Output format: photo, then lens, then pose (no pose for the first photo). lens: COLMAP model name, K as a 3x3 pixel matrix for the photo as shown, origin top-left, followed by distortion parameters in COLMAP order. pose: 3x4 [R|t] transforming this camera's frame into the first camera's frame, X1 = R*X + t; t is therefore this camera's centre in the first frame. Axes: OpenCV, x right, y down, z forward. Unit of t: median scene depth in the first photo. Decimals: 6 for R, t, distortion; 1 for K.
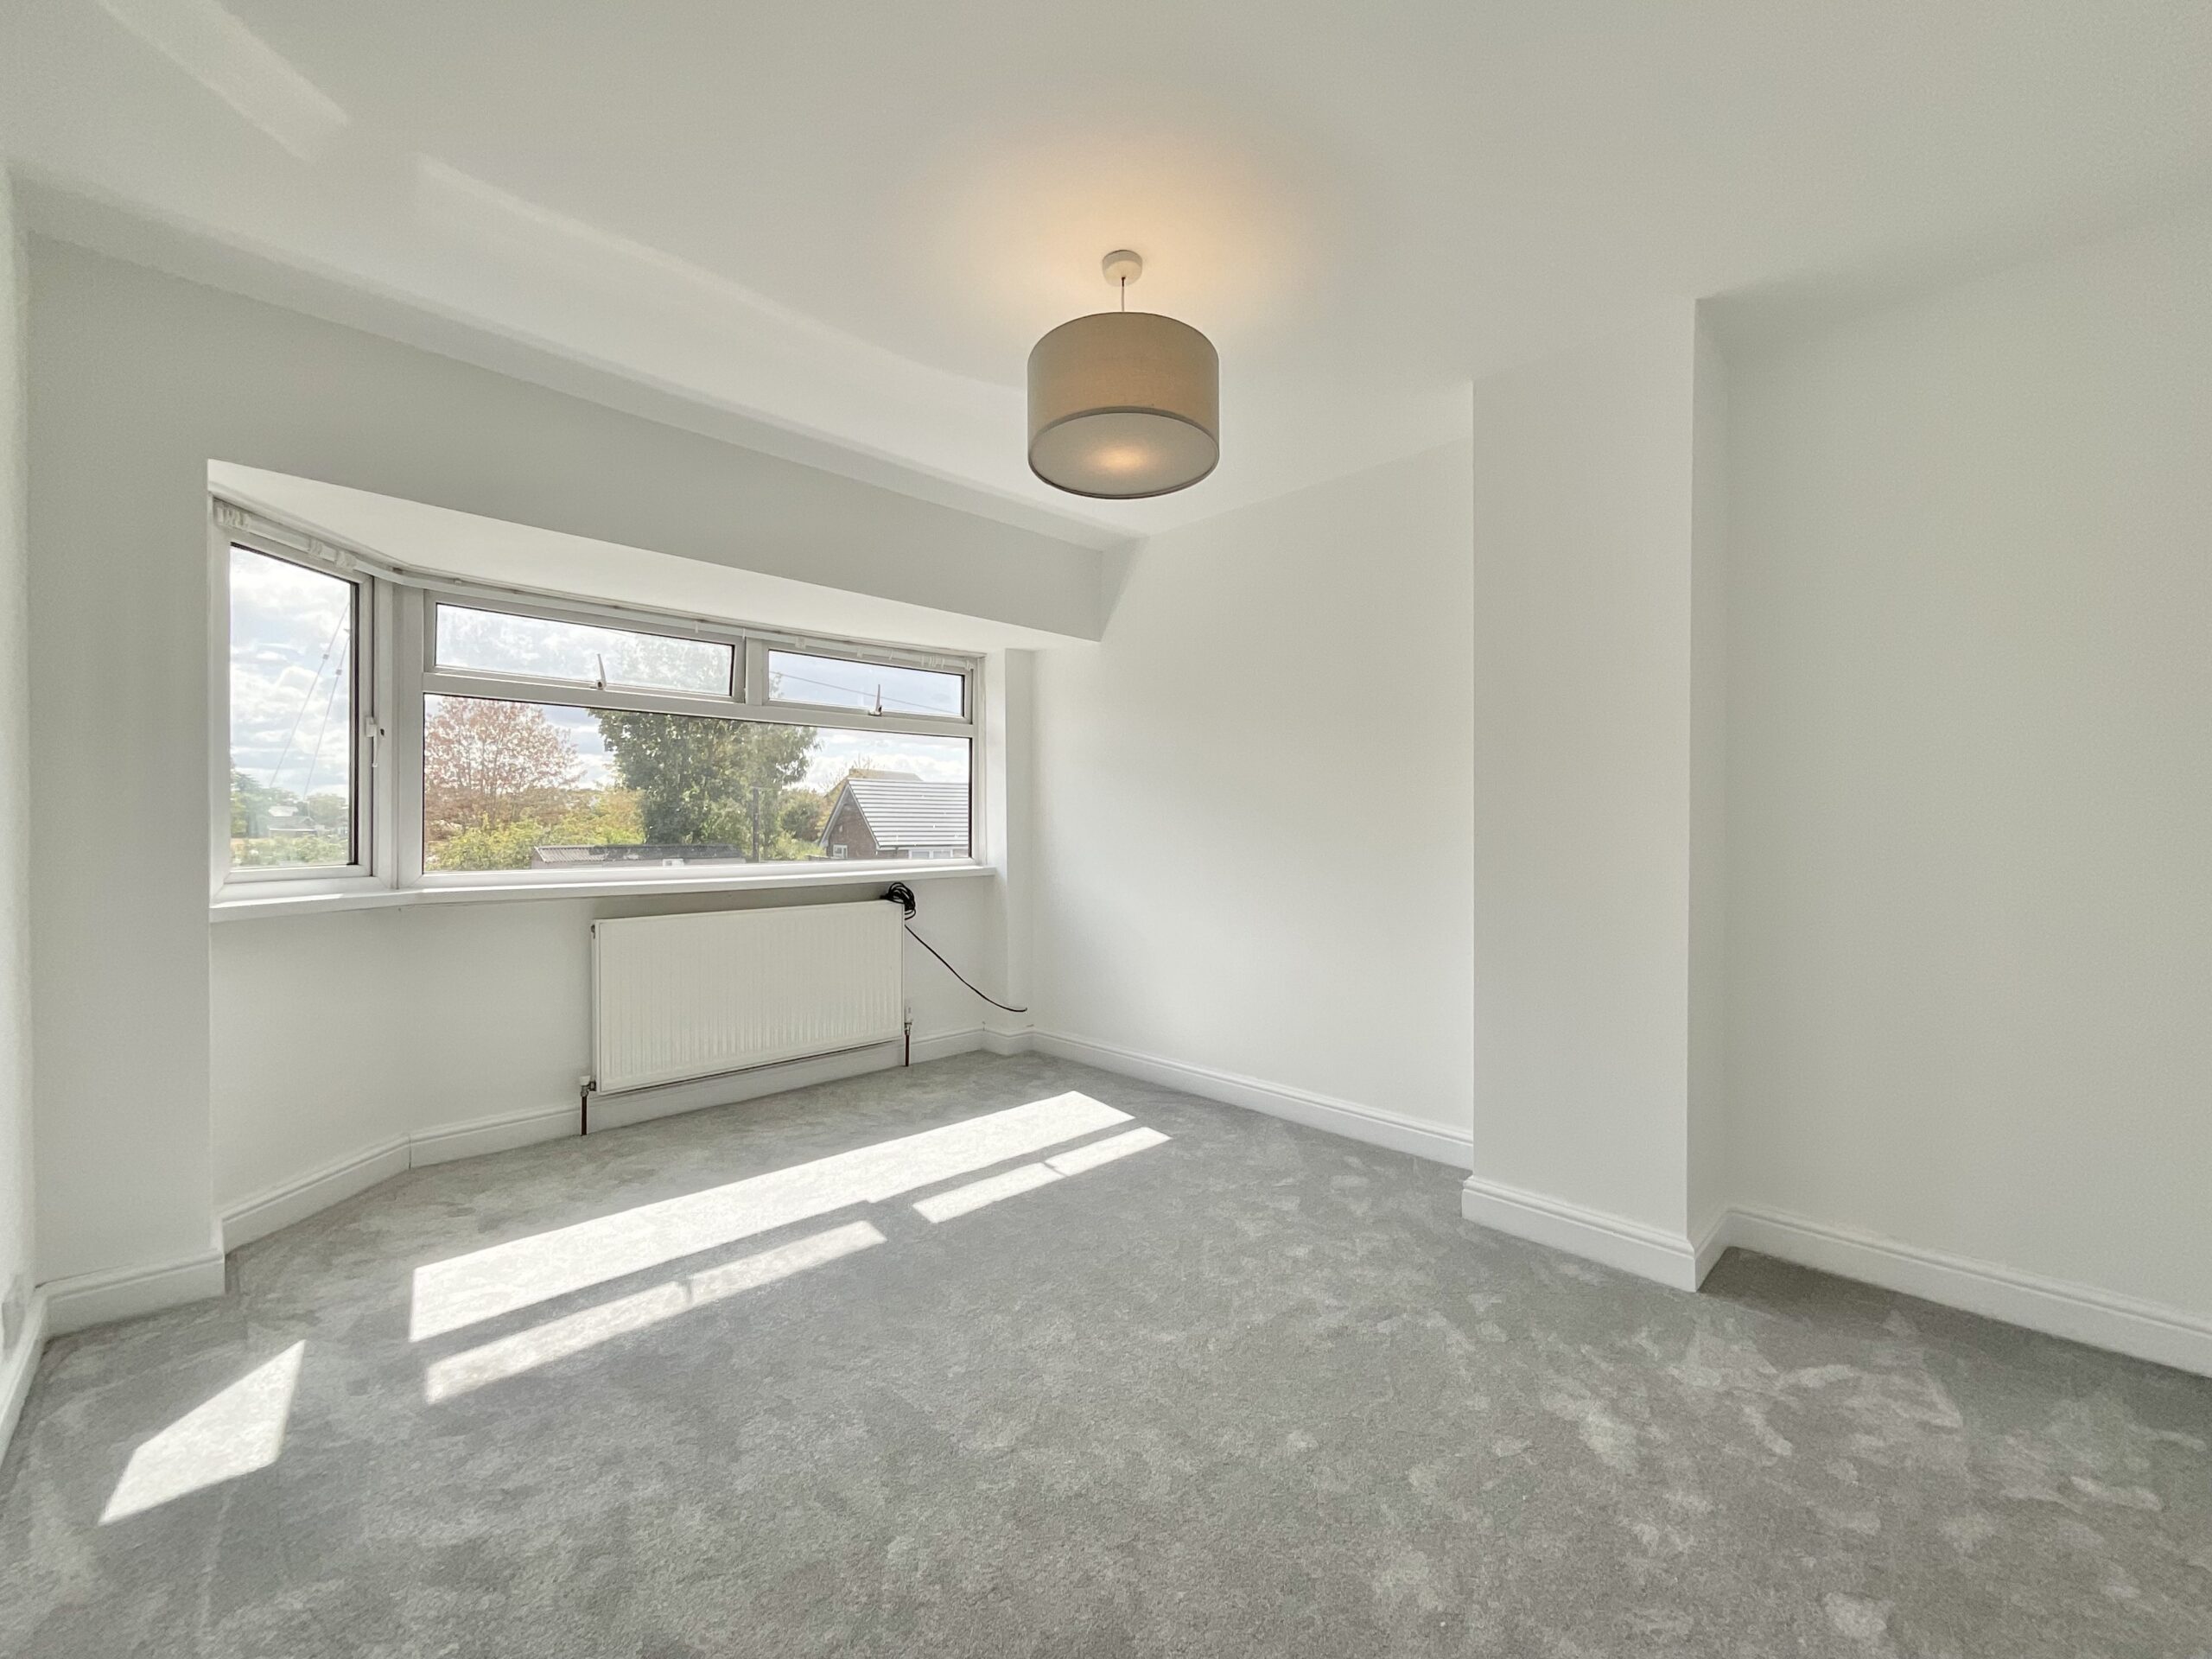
lens RADIAL K [[900.9, 0, 1106.0], [0, 900.9, 829.5], [0, 0, 1]] dist [-0.000998, 0.000073]
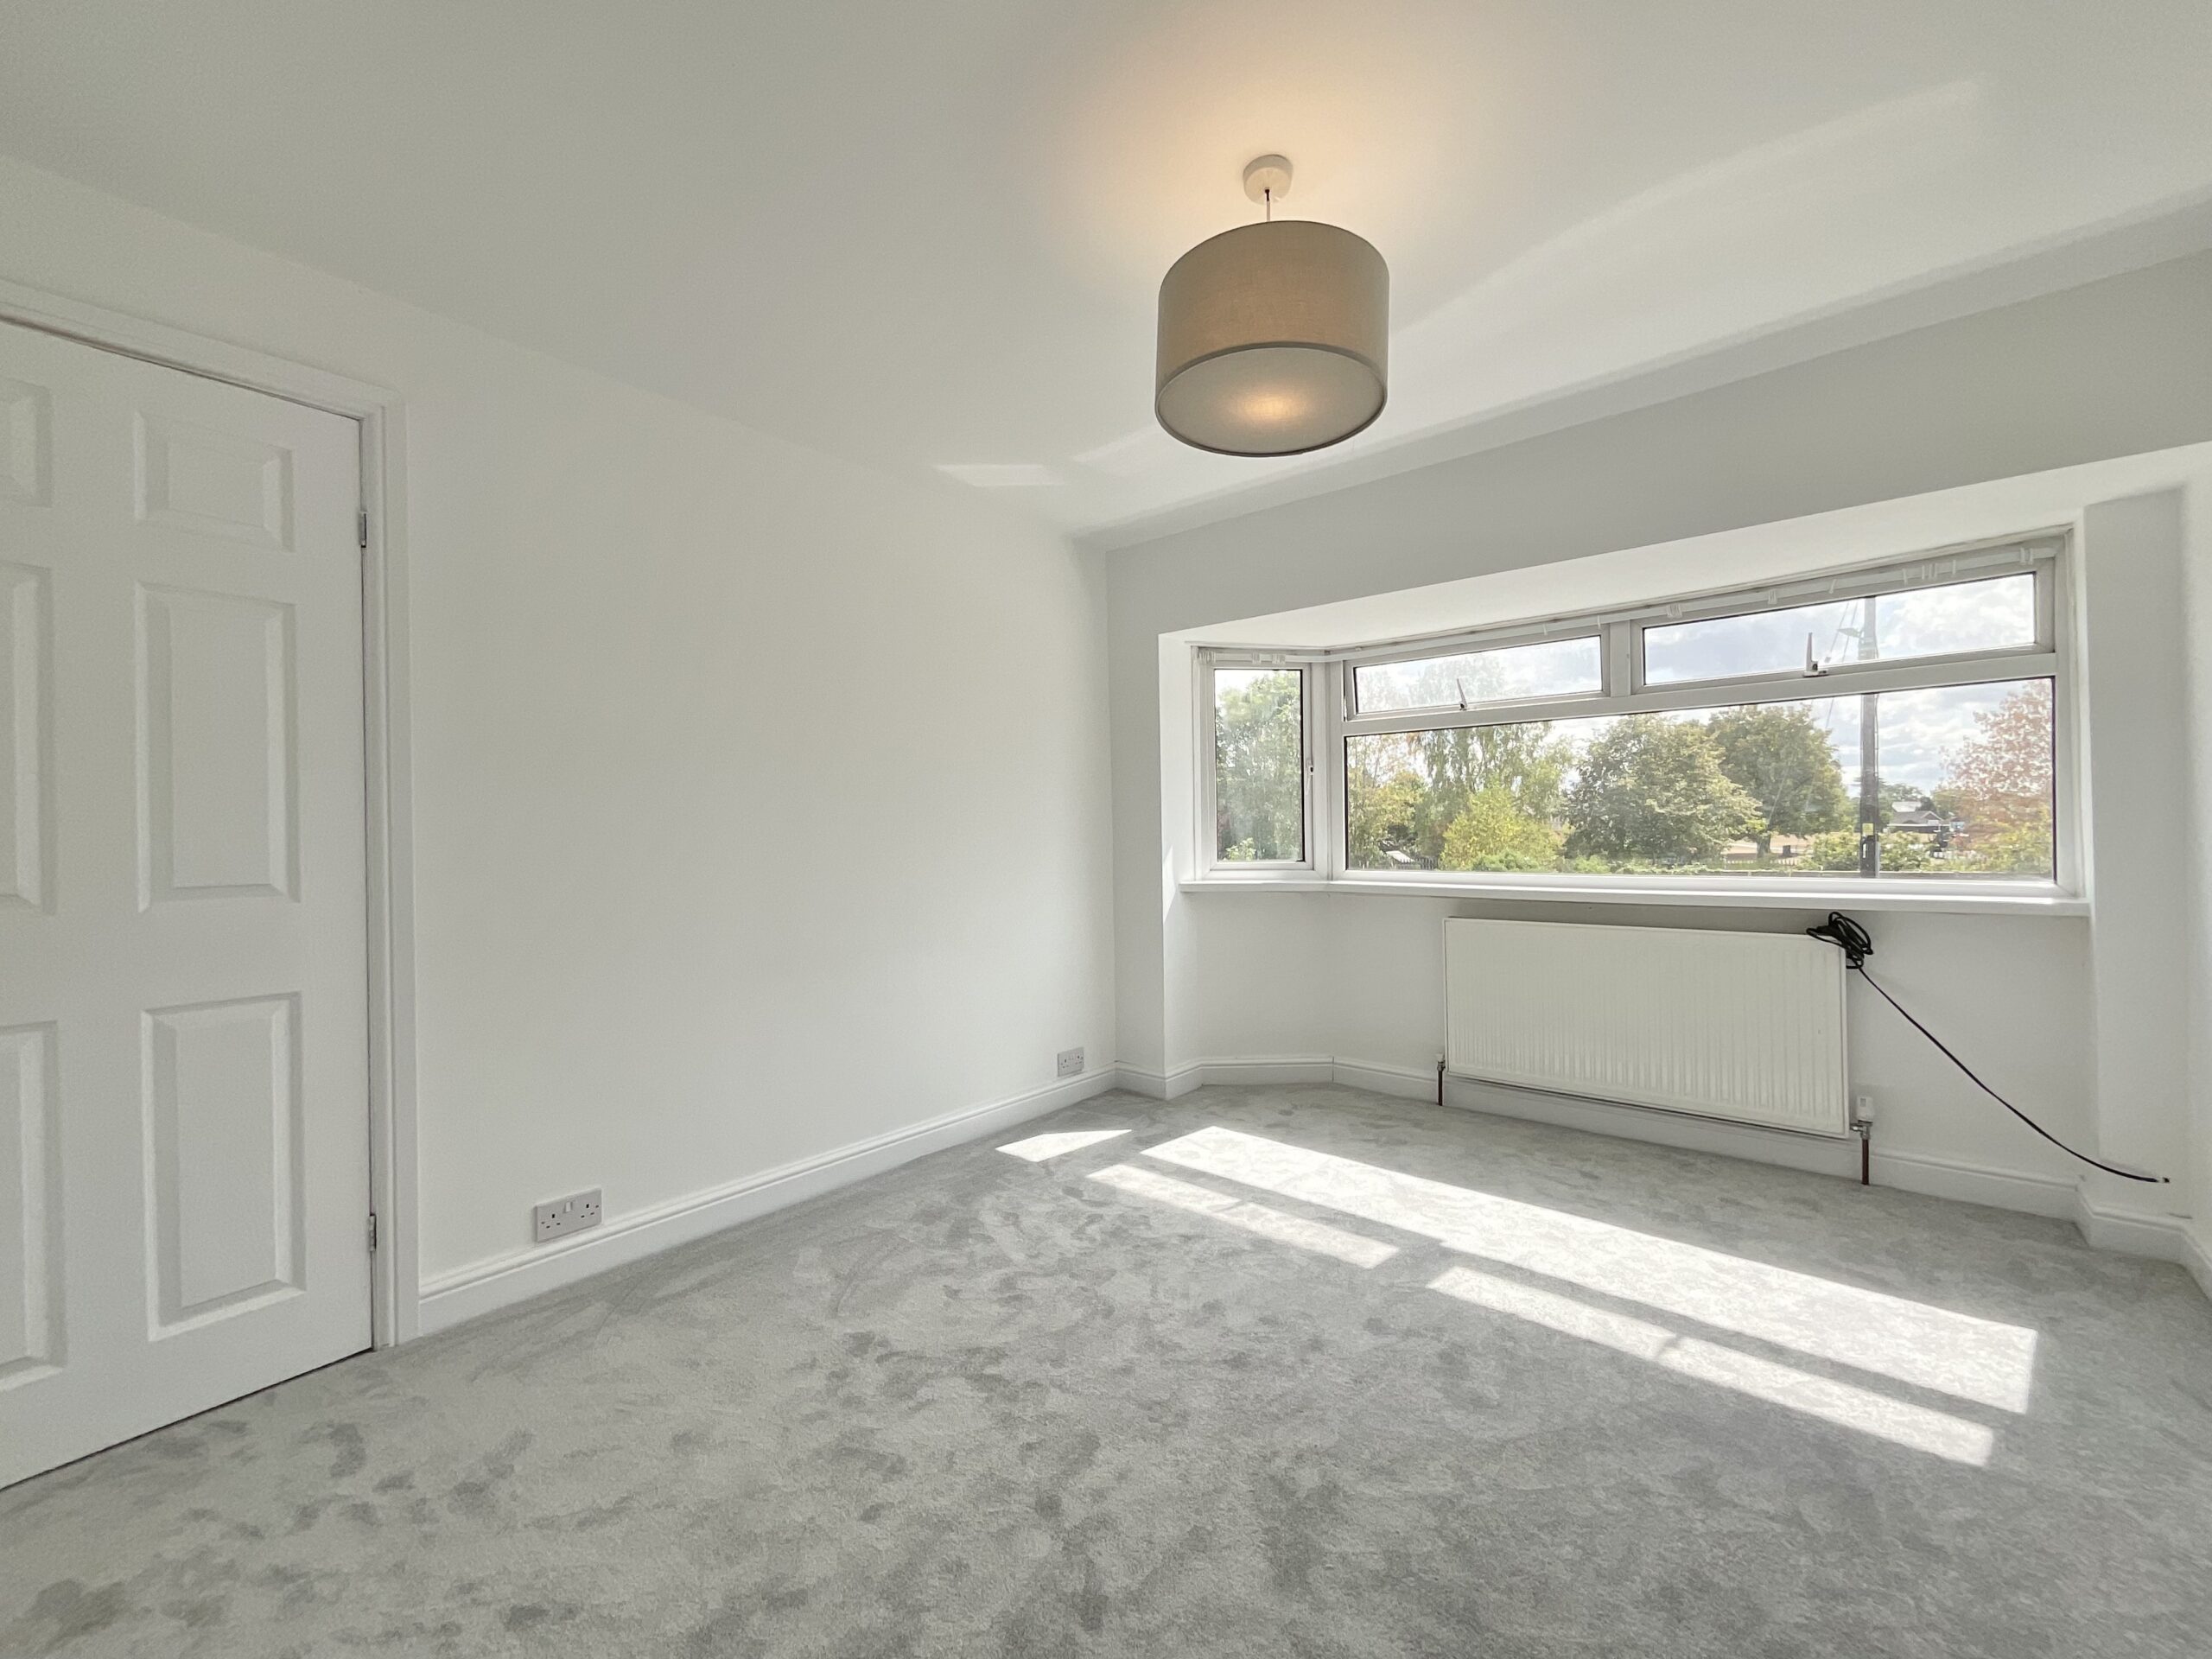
lens RADIAL K [[900.9, 0, 1106.0], [0, 900.9, 829.5], [0, 0, 1]] dist [-0.000998, 0.000073]
pose [[0.091828, -0.004157, -0.995766, 0.535568], [0.010015, 0.999945, -0.003251, -0.010499], [0.995725, -0.009674, 0.091865, 0.491486]]
